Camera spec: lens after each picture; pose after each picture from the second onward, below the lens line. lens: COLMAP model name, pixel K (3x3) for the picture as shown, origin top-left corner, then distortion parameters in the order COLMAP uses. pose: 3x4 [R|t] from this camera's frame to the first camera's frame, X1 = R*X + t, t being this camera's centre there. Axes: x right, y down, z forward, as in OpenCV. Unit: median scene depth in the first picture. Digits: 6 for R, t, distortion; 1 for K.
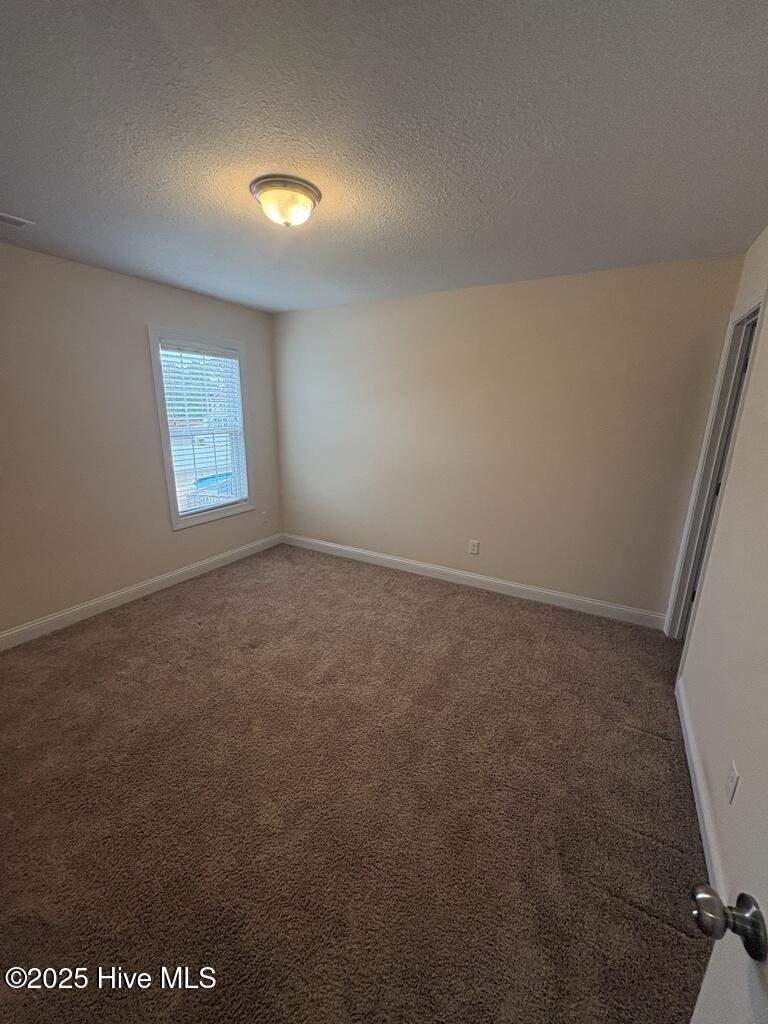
lens RADIAL K [[409.3, 0, 384.0], [0, 409.3, 512.3], [0, 0, 1]] dist [0.003972, -0.000681]
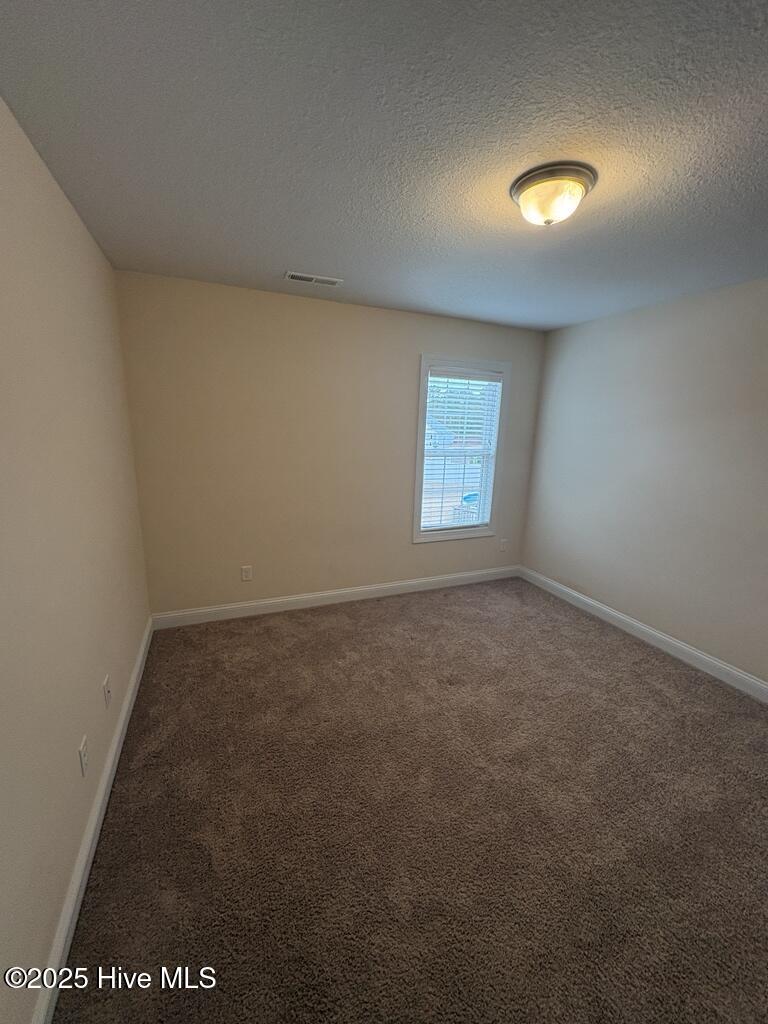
lens RADIAL K [[409.3, 0, 384.2], [0, 409.3, 512.0], [0, 0, 1]] dist [0.003972, -0.000681]
pose [[0.798564, 0.137690, -0.585950, 0.052124], [-0.169428, 0.985542, 0.000684, -0.030766], [0.577572, 0.098730, 0.810347, 0.111438]]
